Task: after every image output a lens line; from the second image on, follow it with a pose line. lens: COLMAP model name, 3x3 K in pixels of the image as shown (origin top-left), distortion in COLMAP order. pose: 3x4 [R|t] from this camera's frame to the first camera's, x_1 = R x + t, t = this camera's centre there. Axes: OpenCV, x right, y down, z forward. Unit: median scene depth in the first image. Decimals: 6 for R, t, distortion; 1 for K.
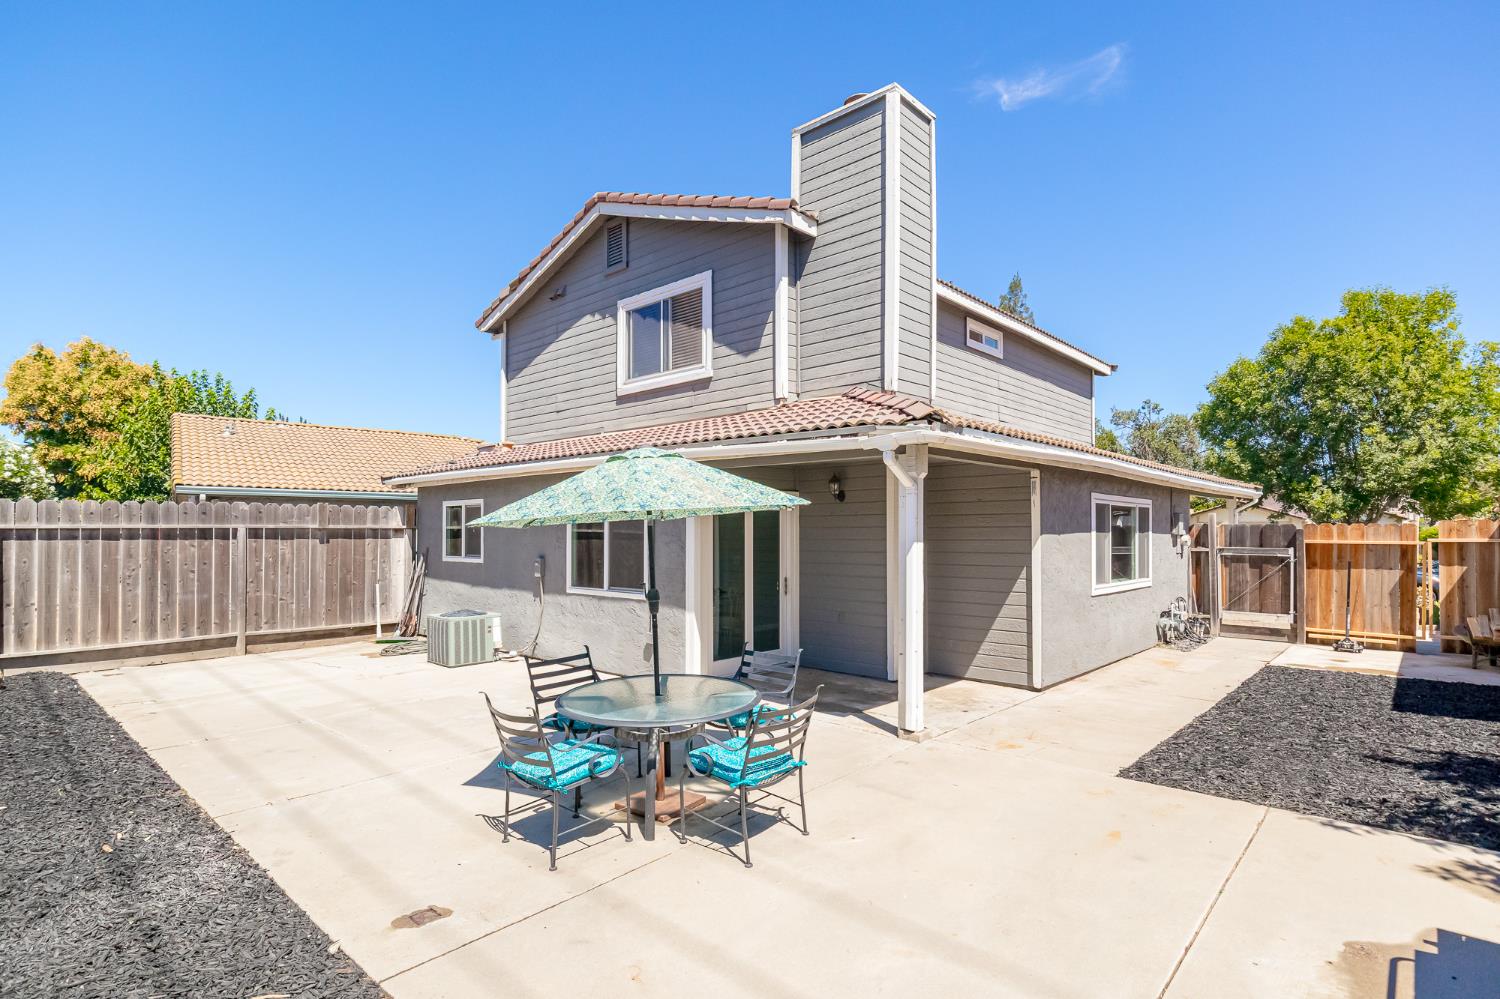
lens RADIAL K [[774.3, 0, 751.5], [0, 774.3, 522.3], [0, 0, 1]] dist [-0.015081, 0.000166]
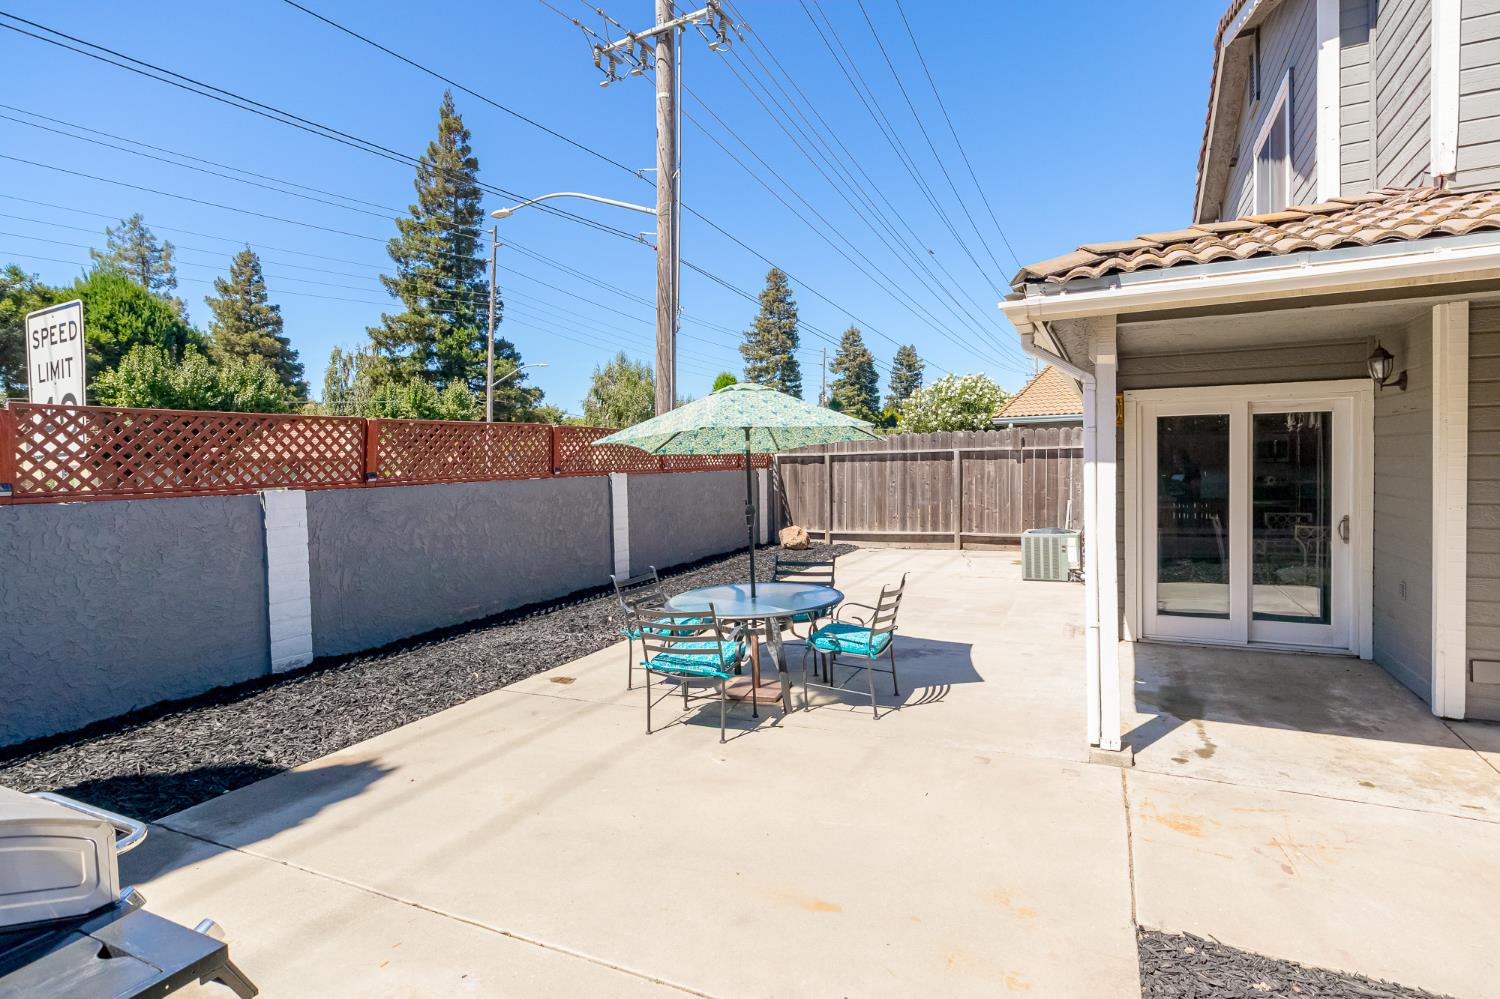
lens RADIAL K [[749.4, 0, 747.6], [0, 749.4, 481.7], [0, 0, 1]] dist [-0.001333, -0.000250]
pose [[0.274331, 0.021857, -0.961387, 0.418307], [0.033474, 0.998919, 0.032262, 0.005716], [0.961053, -0.041032, 0.273302, 0.302246]]
